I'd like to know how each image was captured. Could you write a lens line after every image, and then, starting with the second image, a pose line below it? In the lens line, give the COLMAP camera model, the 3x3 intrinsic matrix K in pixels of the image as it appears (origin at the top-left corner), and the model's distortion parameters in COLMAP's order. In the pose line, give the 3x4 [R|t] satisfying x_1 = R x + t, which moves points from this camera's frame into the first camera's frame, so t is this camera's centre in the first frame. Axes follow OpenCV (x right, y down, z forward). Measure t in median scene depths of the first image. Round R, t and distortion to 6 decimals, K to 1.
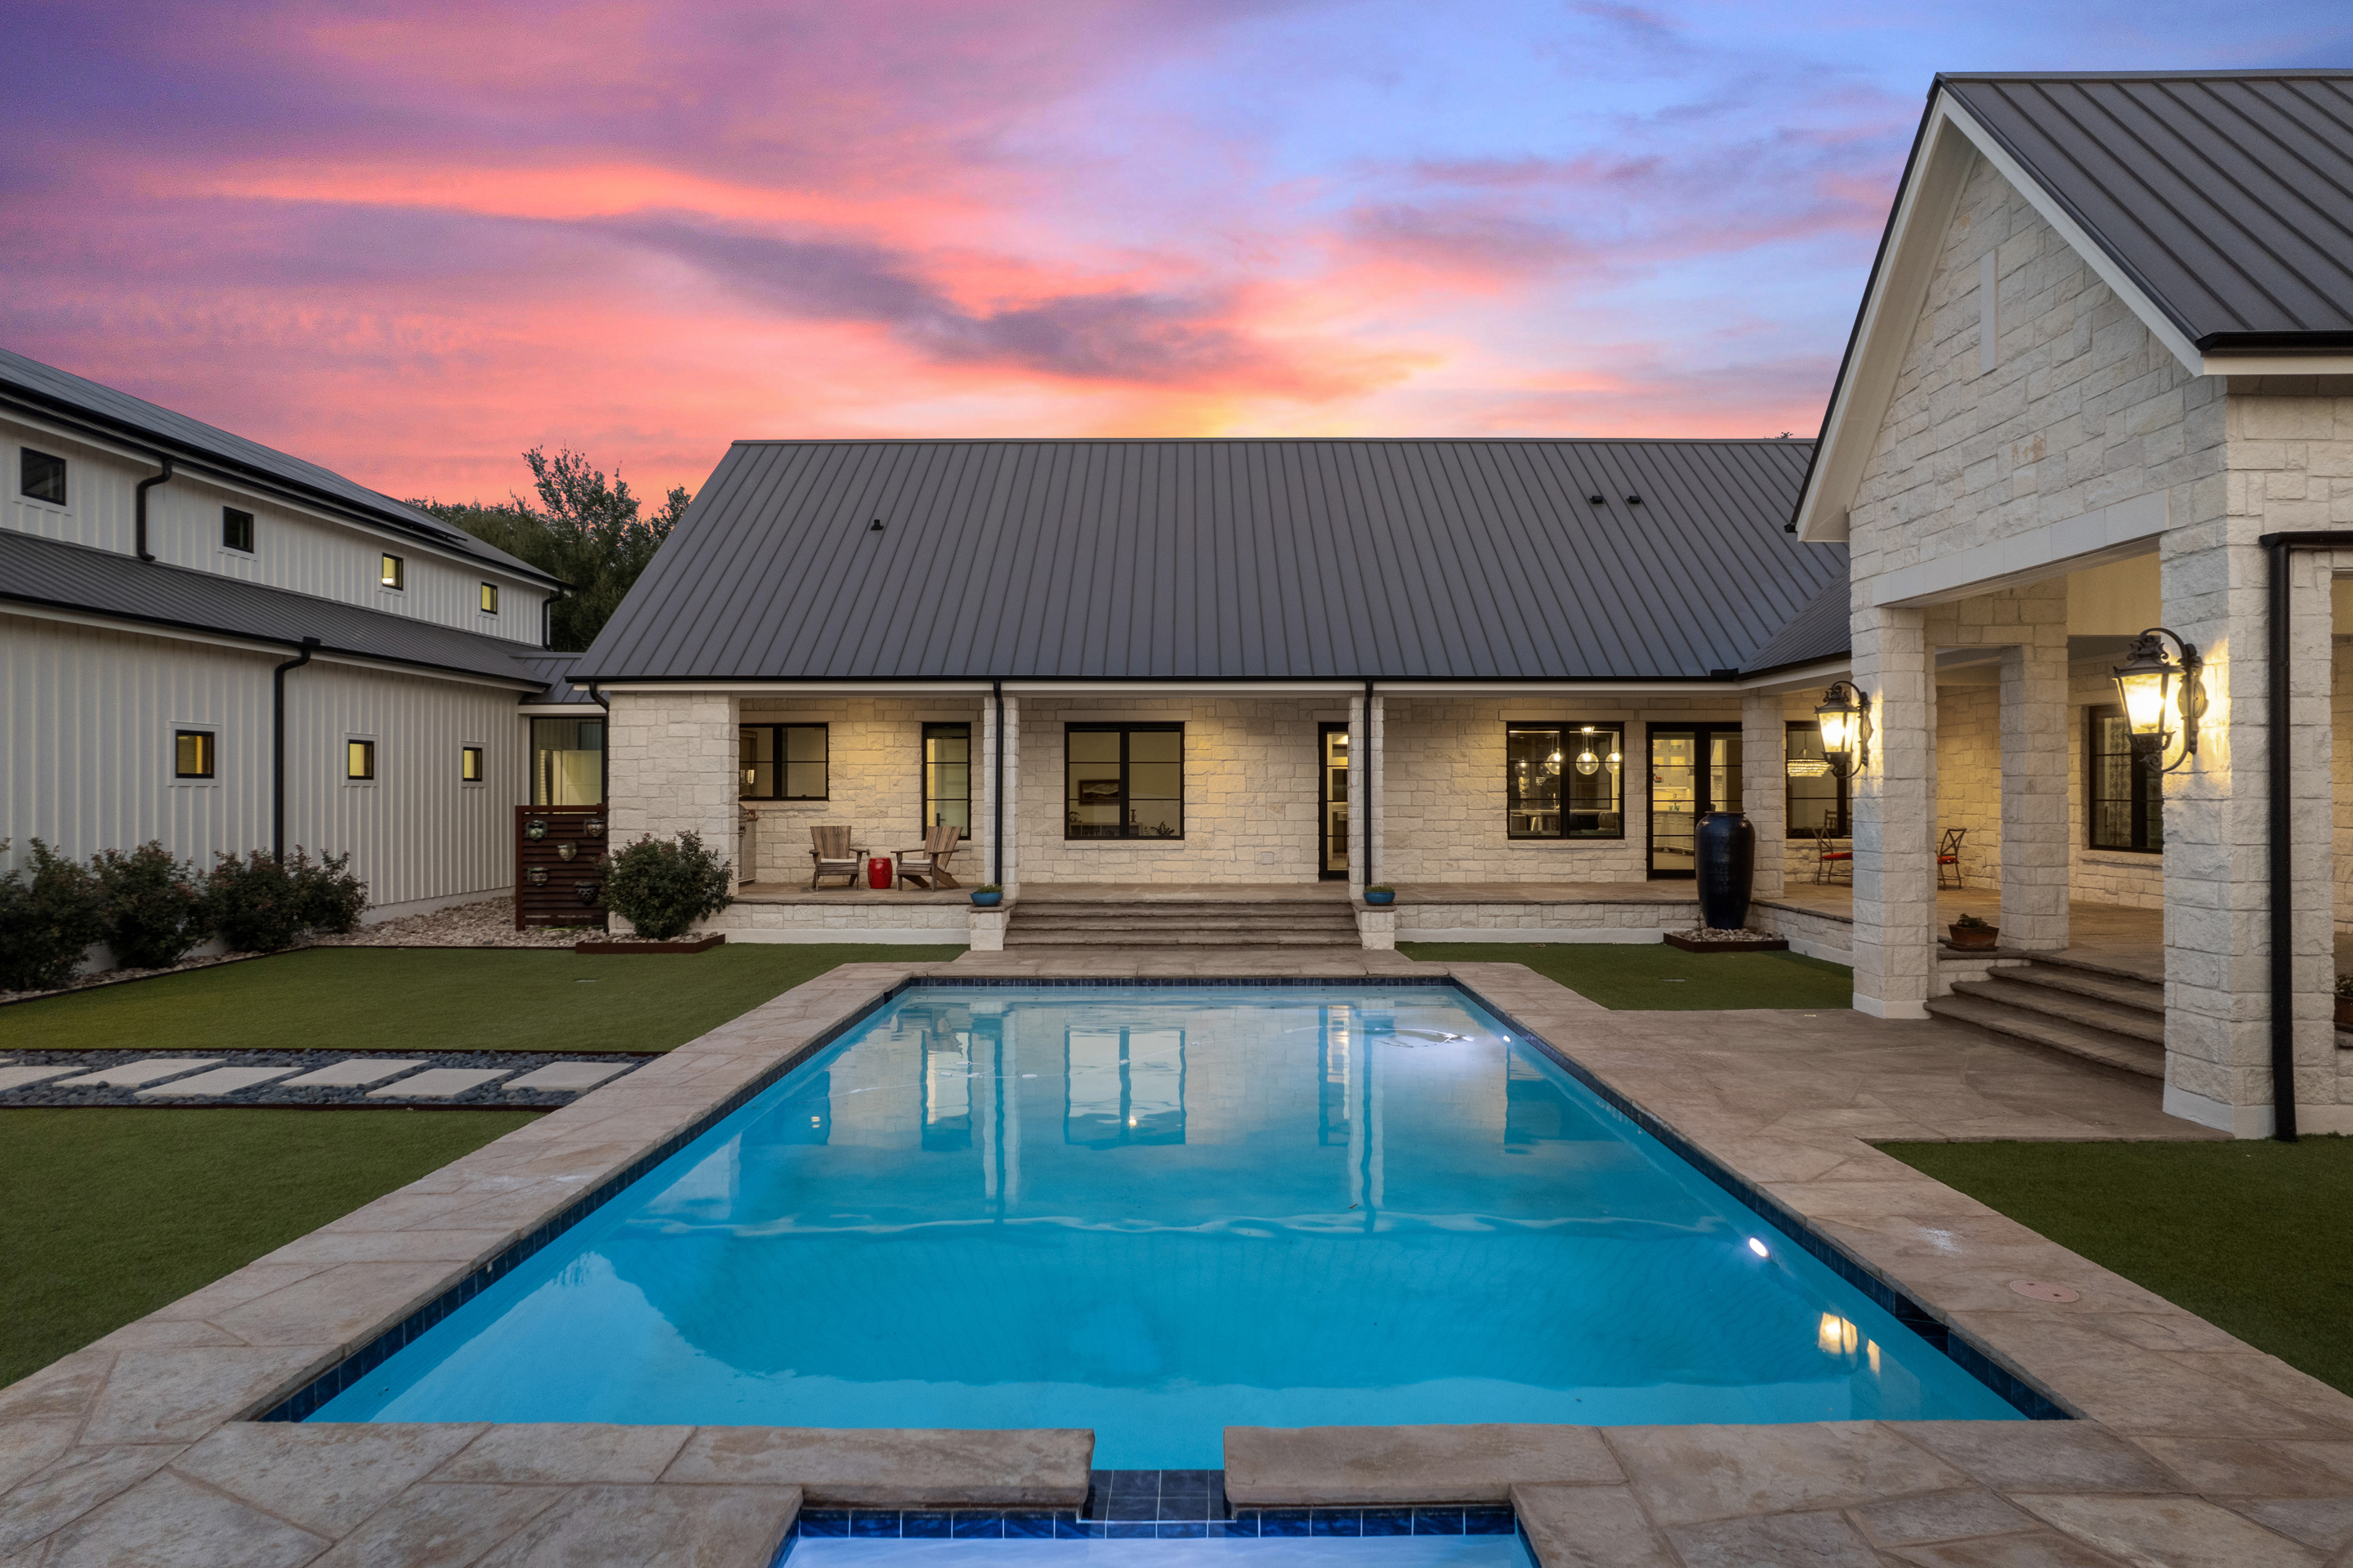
lens RADIAL K [[1513.2, 0, 1180.1], [0, 1513.2, 790.3], [0, 0, 1]] dist [-0.070231, 0.068270]
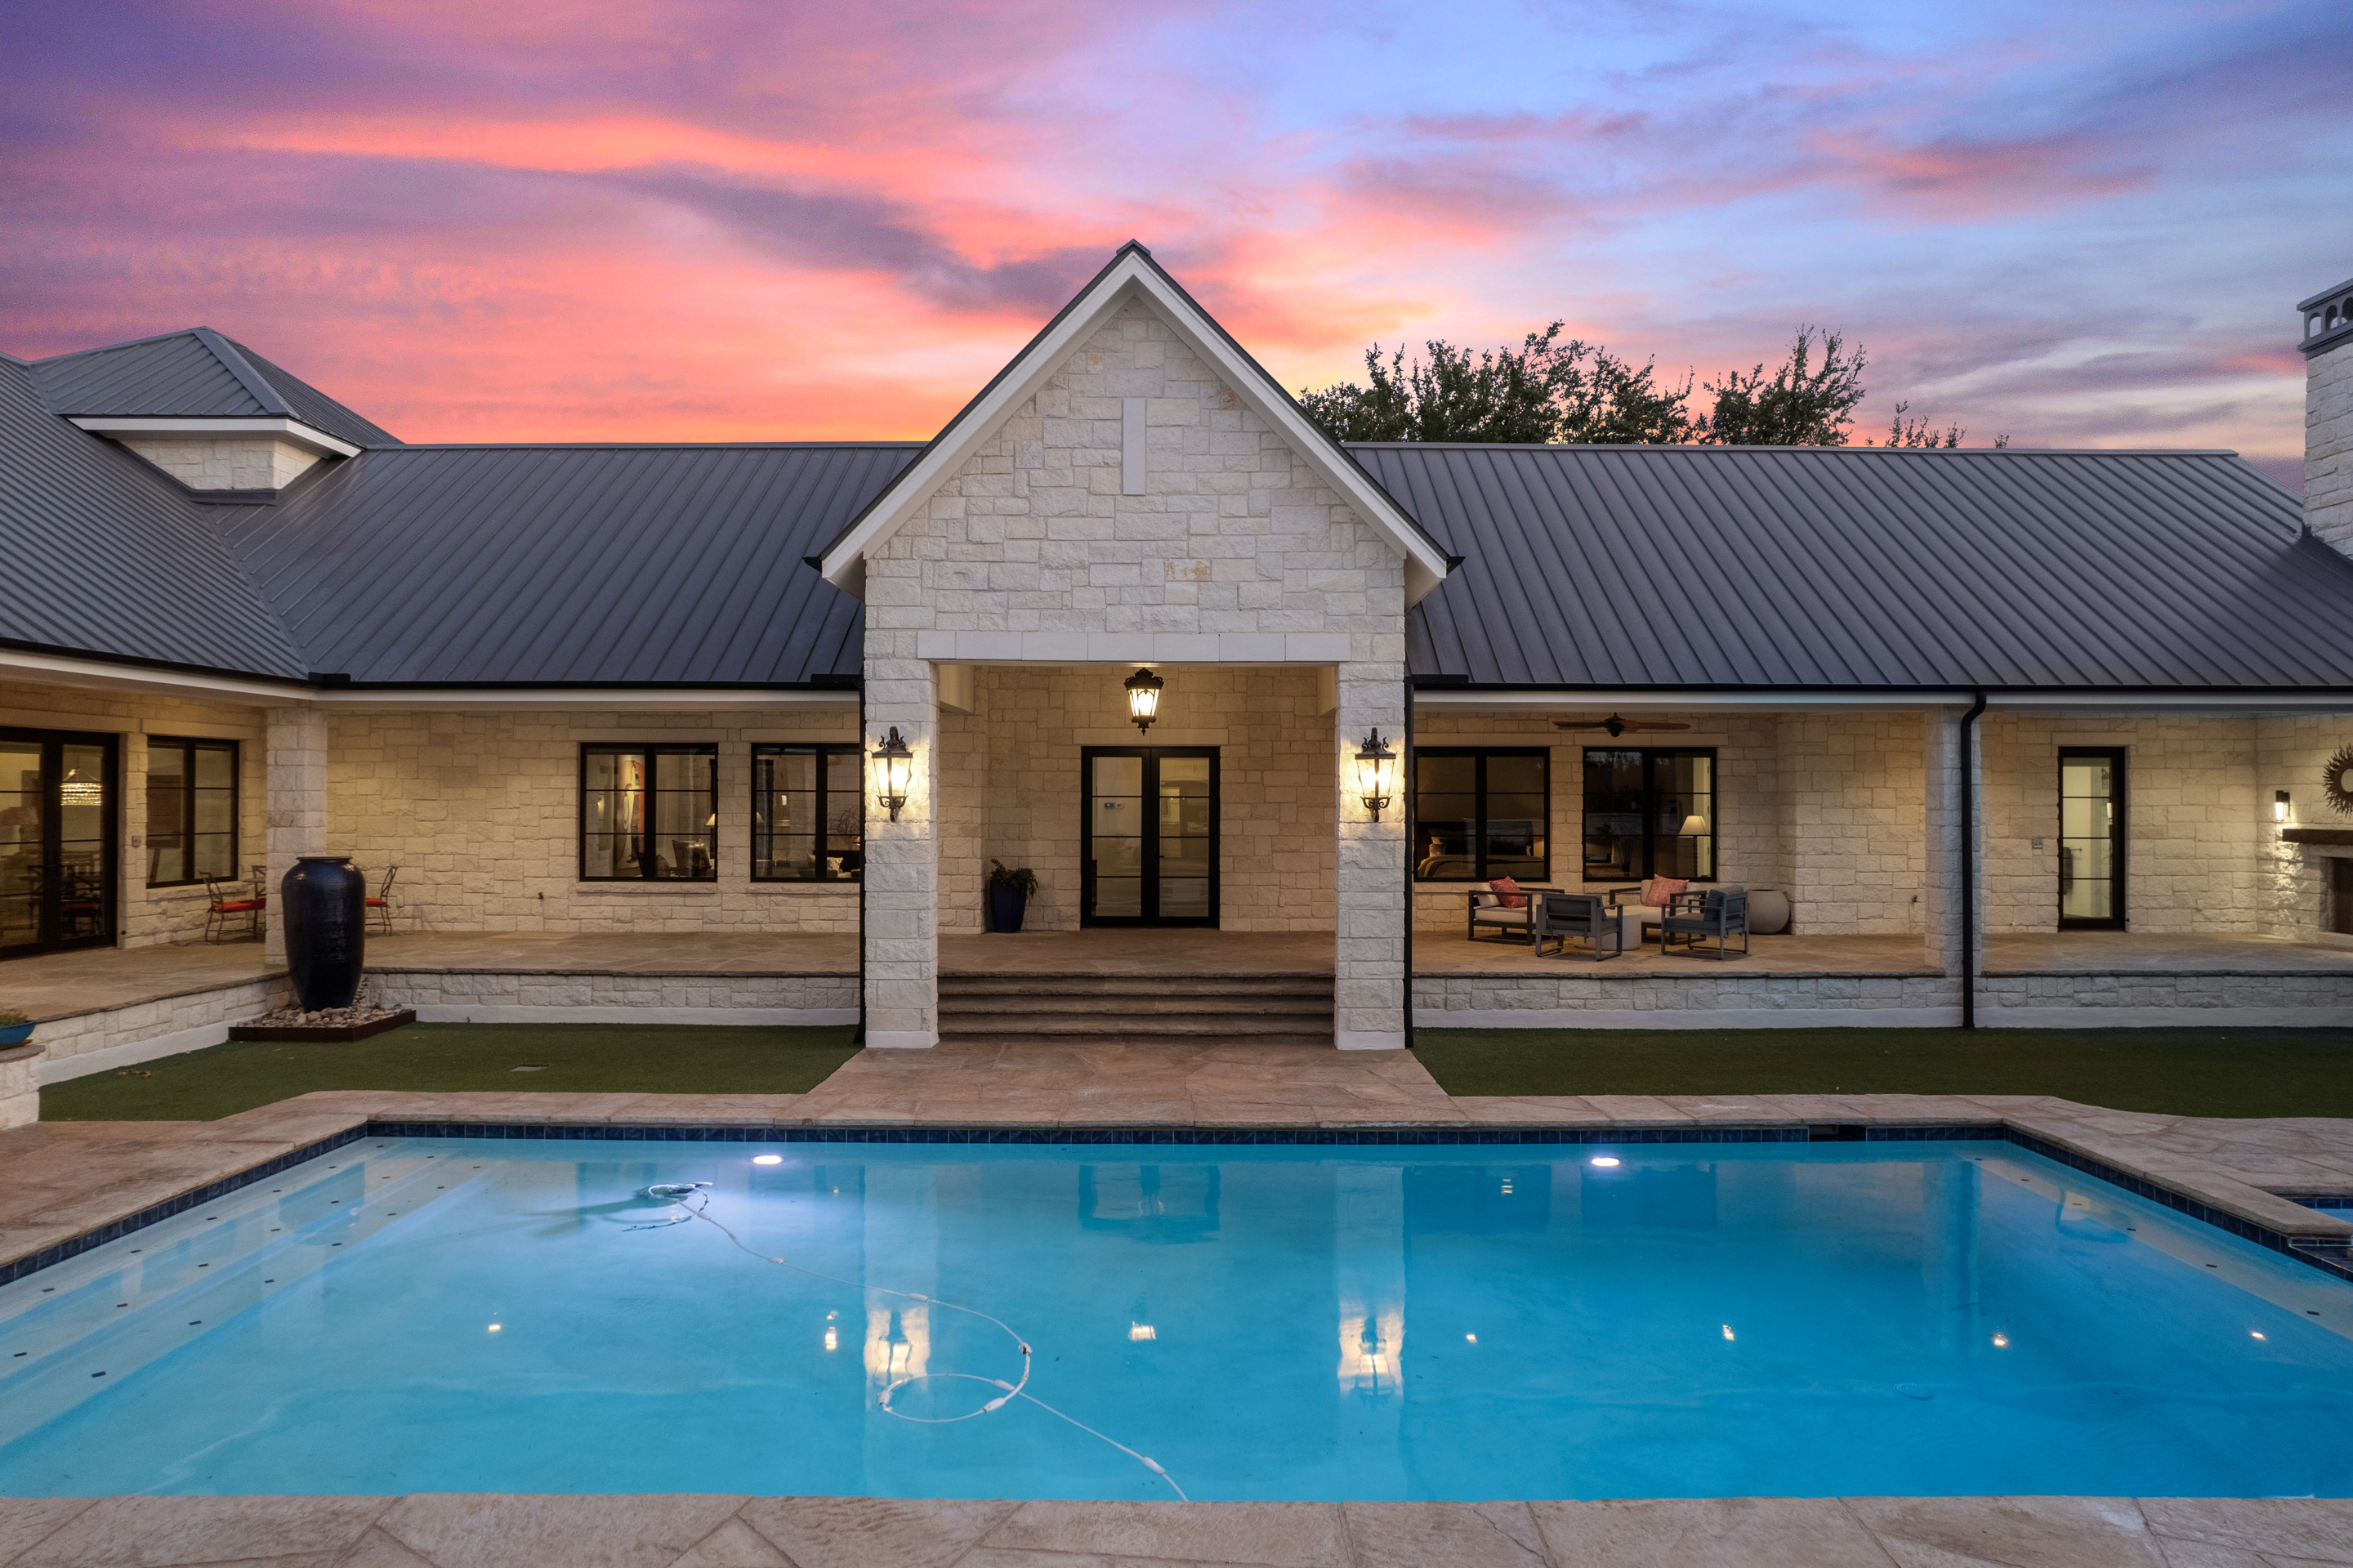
lens RADIAL K [[1513.2, 0, 1180.1], [0, 1513.2, 790.3], [0, 0, 1]] dist [-0.070231, 0.068270]
pose [[-0.000761, 0.009498, 0.999955, -0.412133], [-0.002442, 0.999952, -0.009500, -0.014199], [-0.999997, -0.002449, -0.000738, 0.562318]]
